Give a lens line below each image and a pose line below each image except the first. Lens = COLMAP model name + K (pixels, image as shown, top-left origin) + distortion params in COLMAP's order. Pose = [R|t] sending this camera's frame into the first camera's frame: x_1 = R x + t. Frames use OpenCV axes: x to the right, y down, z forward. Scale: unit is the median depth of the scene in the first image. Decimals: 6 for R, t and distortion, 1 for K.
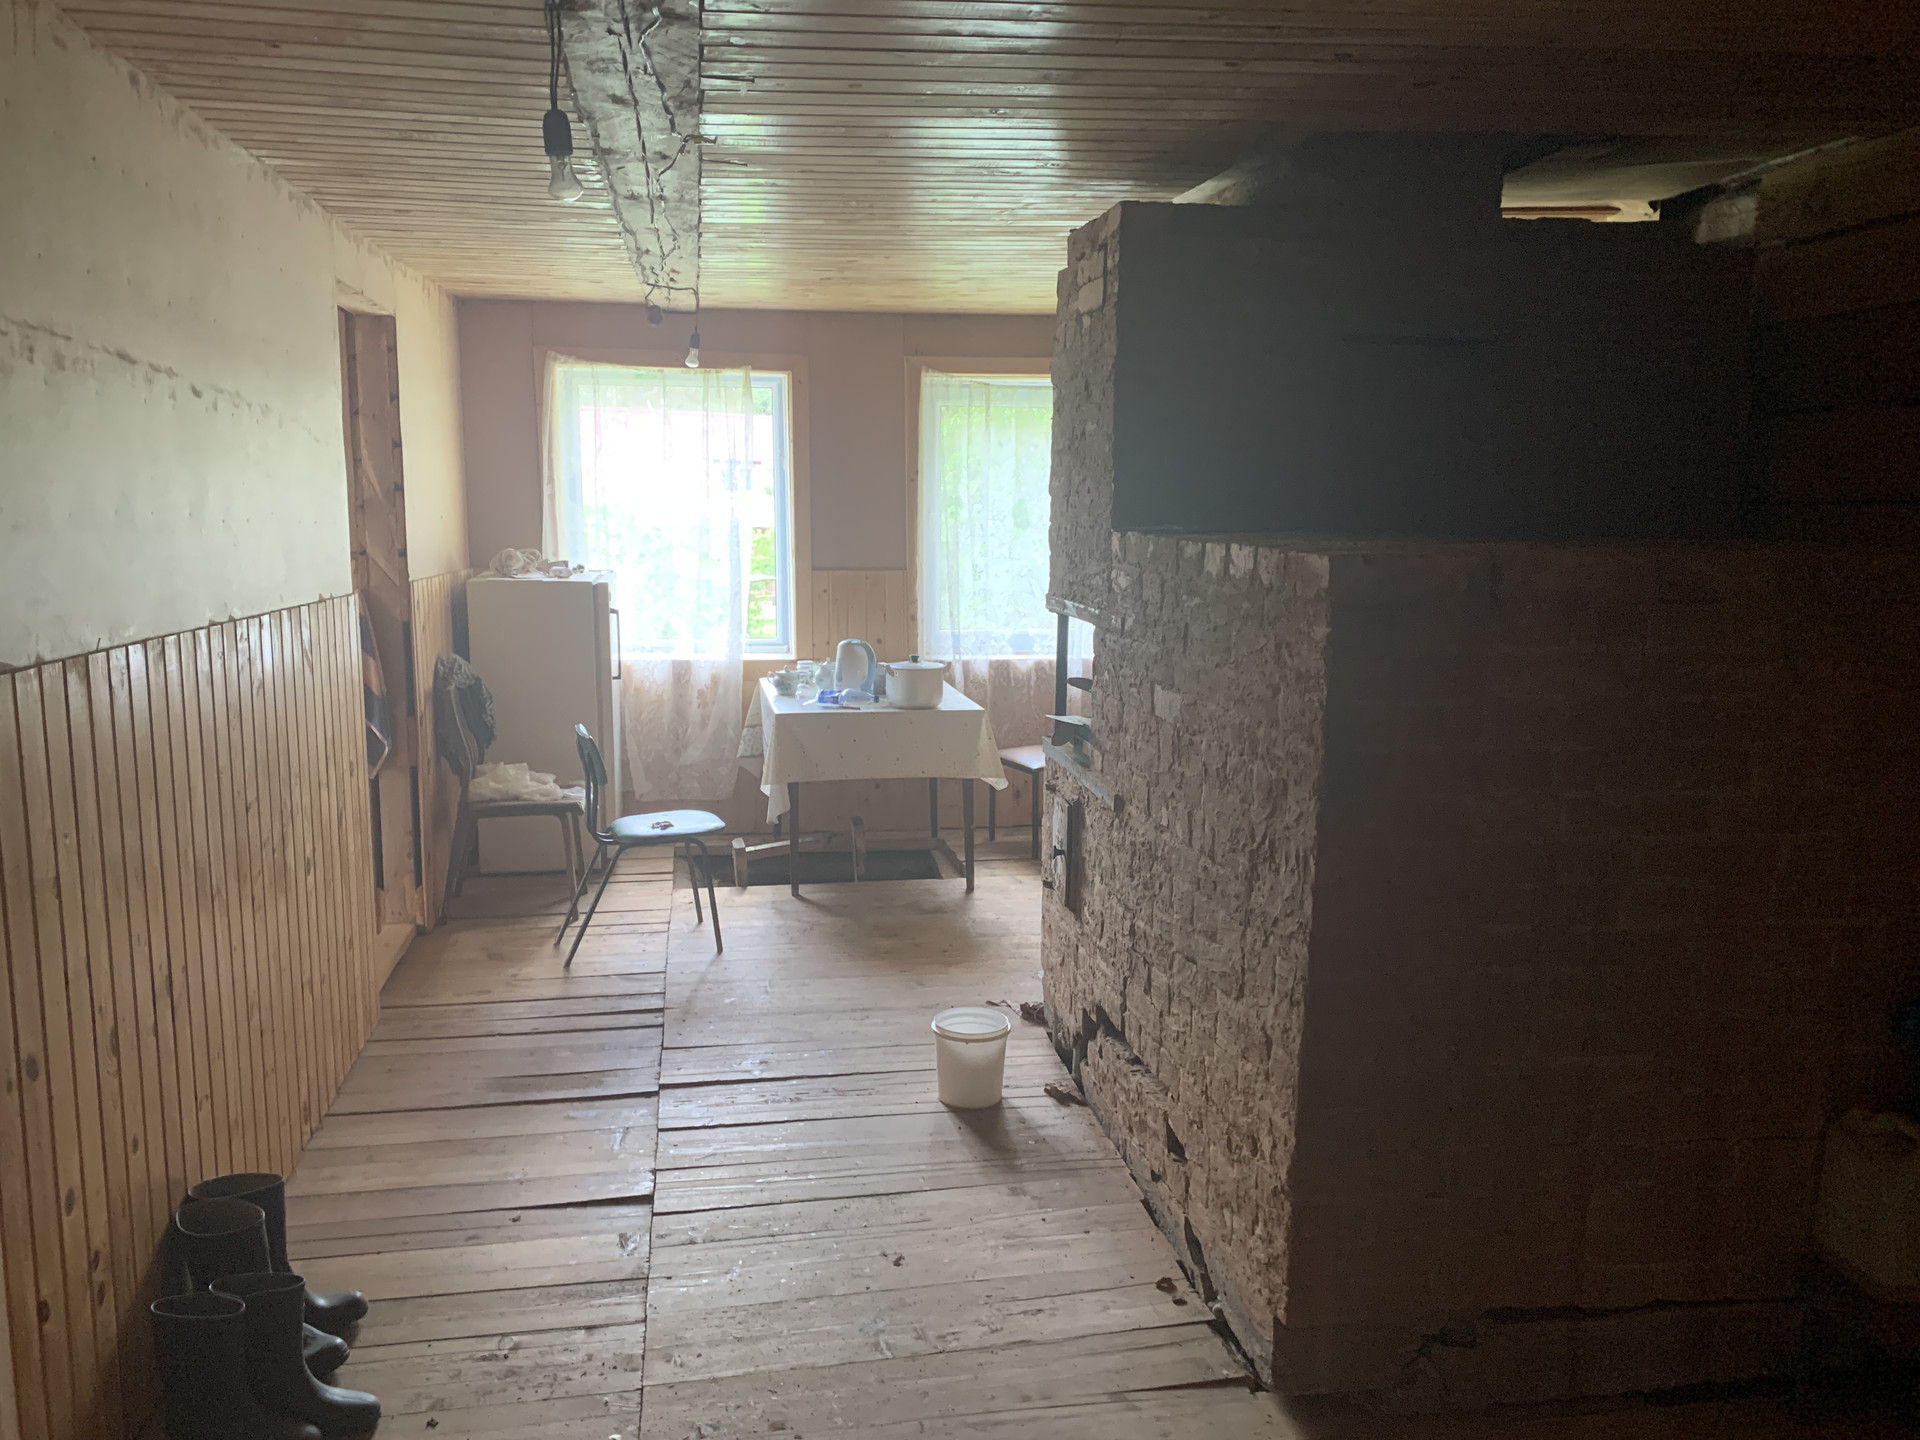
lens RADIAL K [[1515.5, 0, 950.8], [0, 1515.5, 719.1], [0, 0, 1]] dist [0.166537, -0.476278]
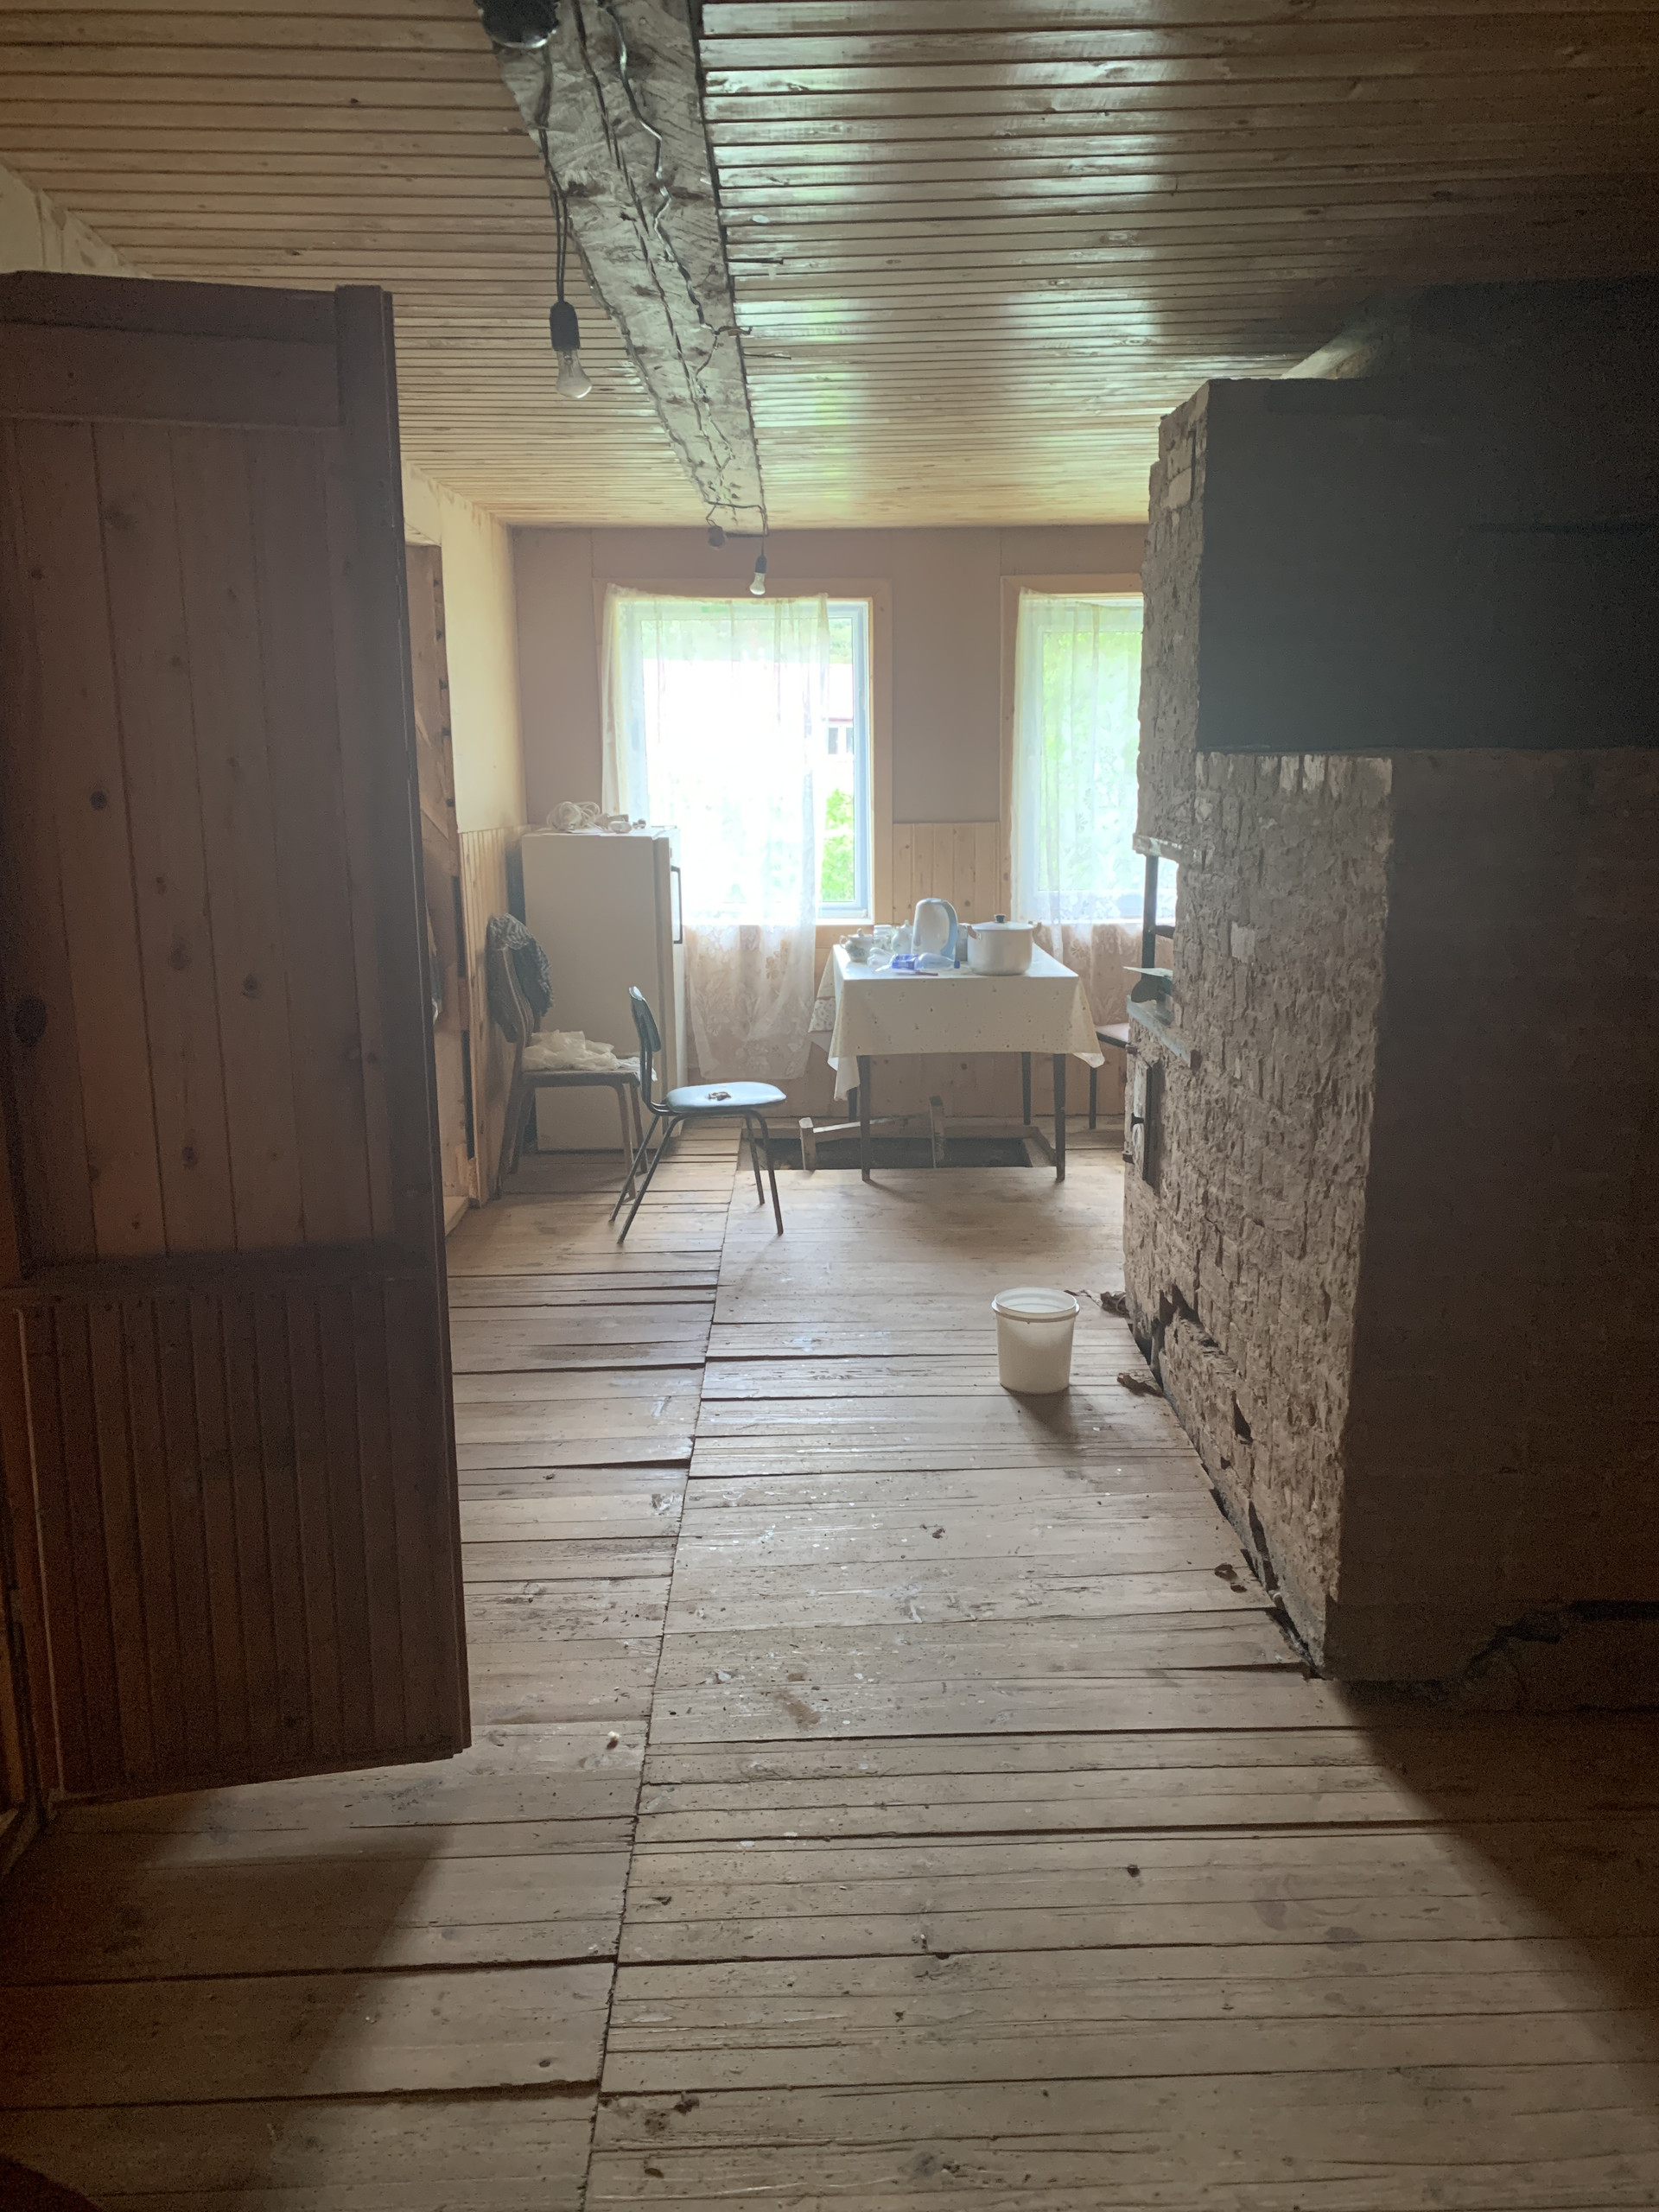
lens RADIAL K [[1746.0, 0, 836.4], [0, 1746.0, 1100.5], [0, 0, 1]] dist [0.166537, -0.476278]
pose [[0.989346, 0.012736, -0.145028, 0.045564], [-0.006195, 0.998947, 0.045466, 0.029939], [0.145454, -0.044083, 0.988382, -0.053807]]
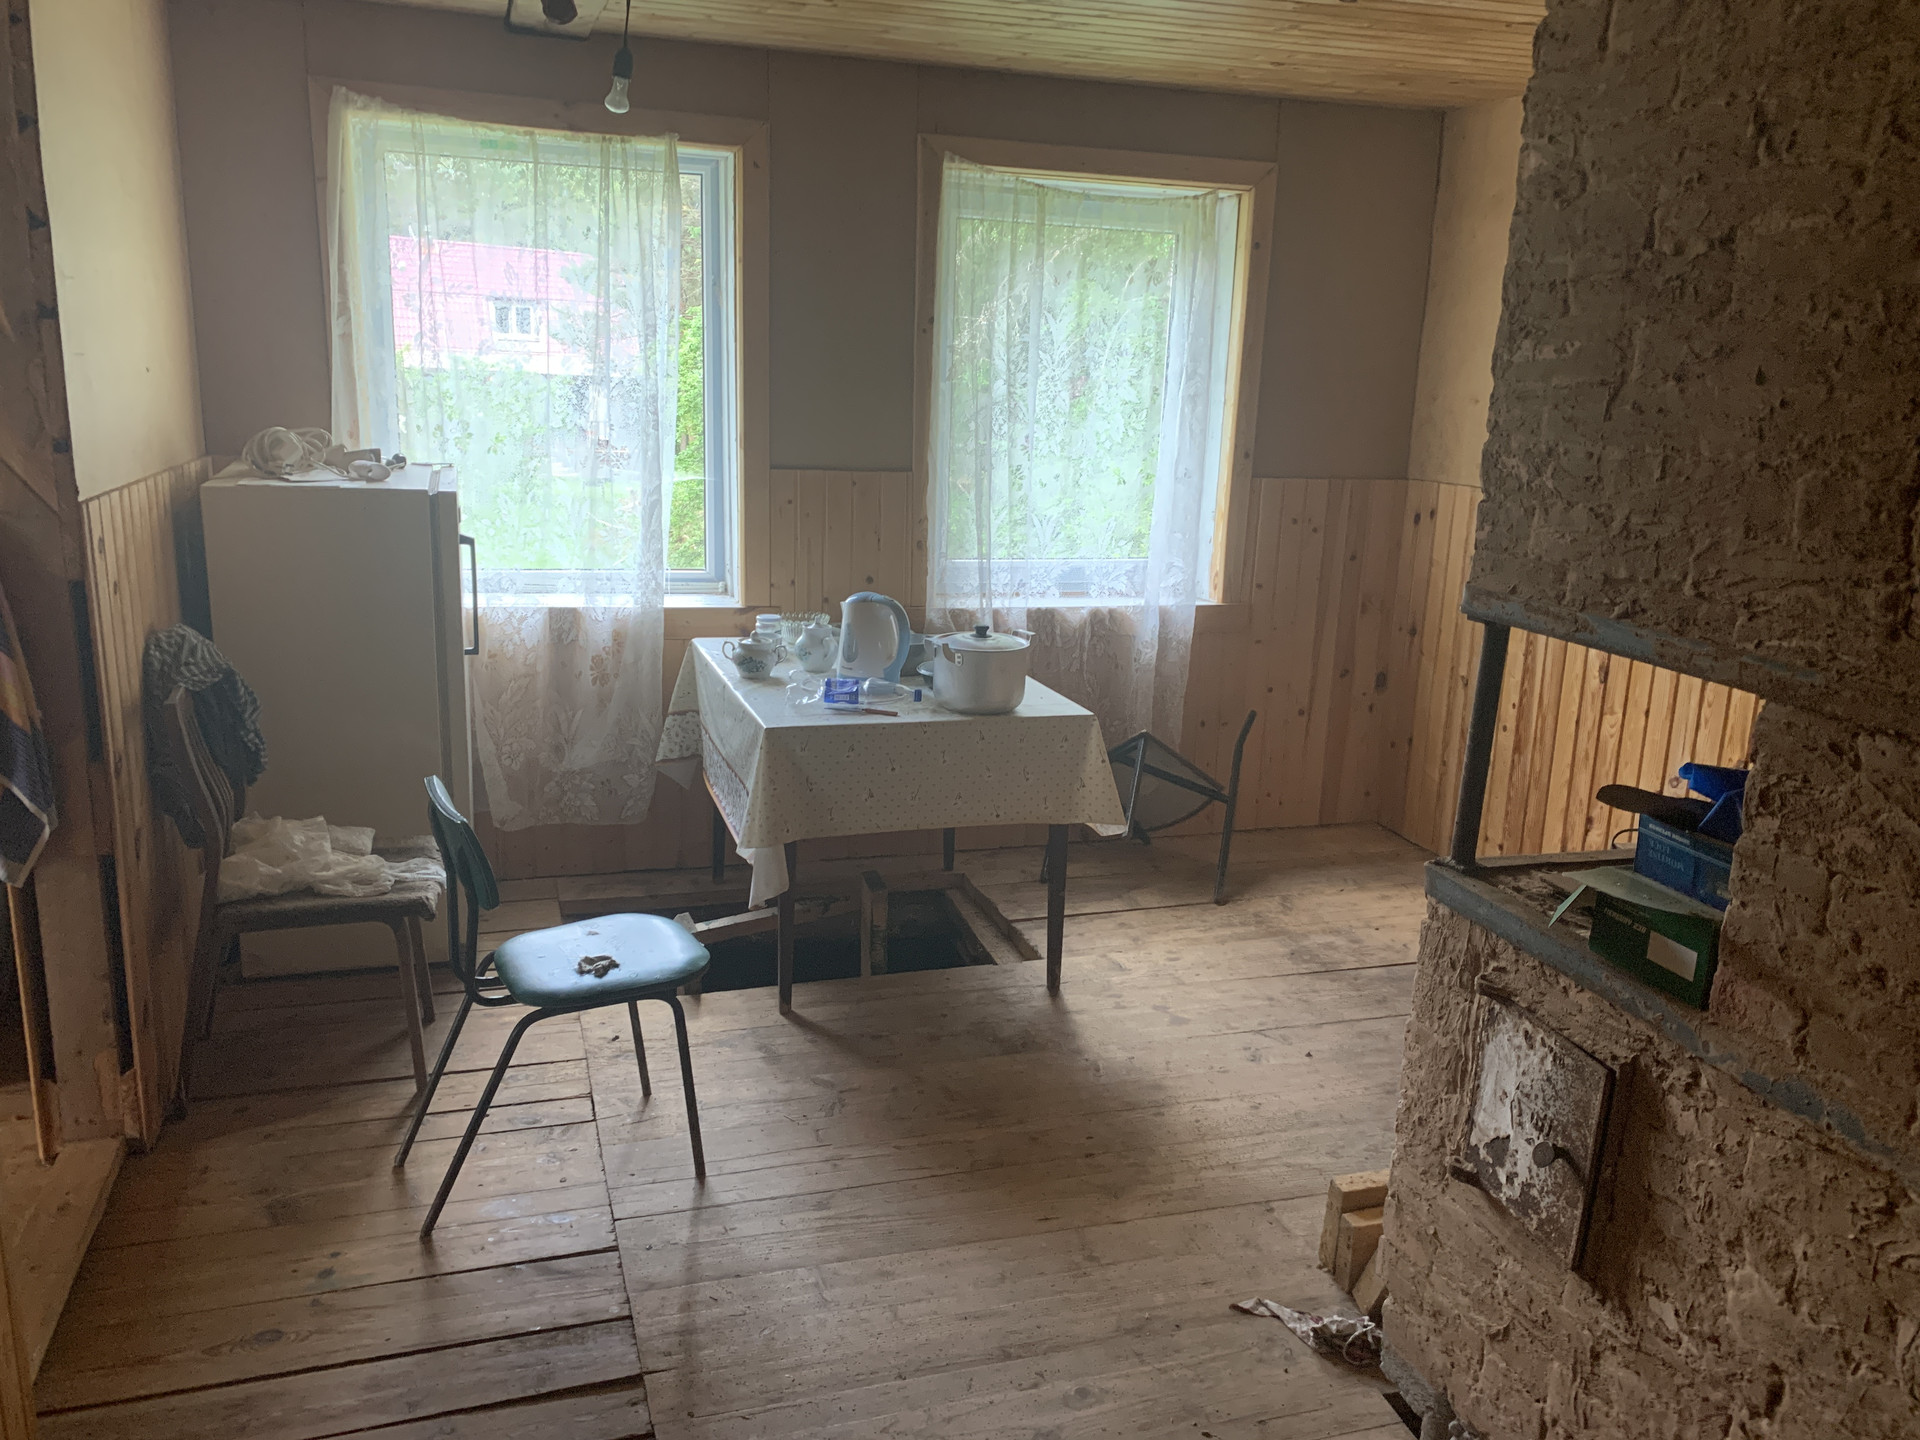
lens RADIAL K [[1479.1, 0, 960.0], [0, 1479.1, 720.0], [0, 0, 1]] dist [0.045137, -0.066273]
pose [[0.987111, -0.002685, 0.160013, -0.185473], [-0.012968, 0.995229, 0.096701, -0.088910], [-0.159509, -0.097530, 0.982367, 0.593227]]
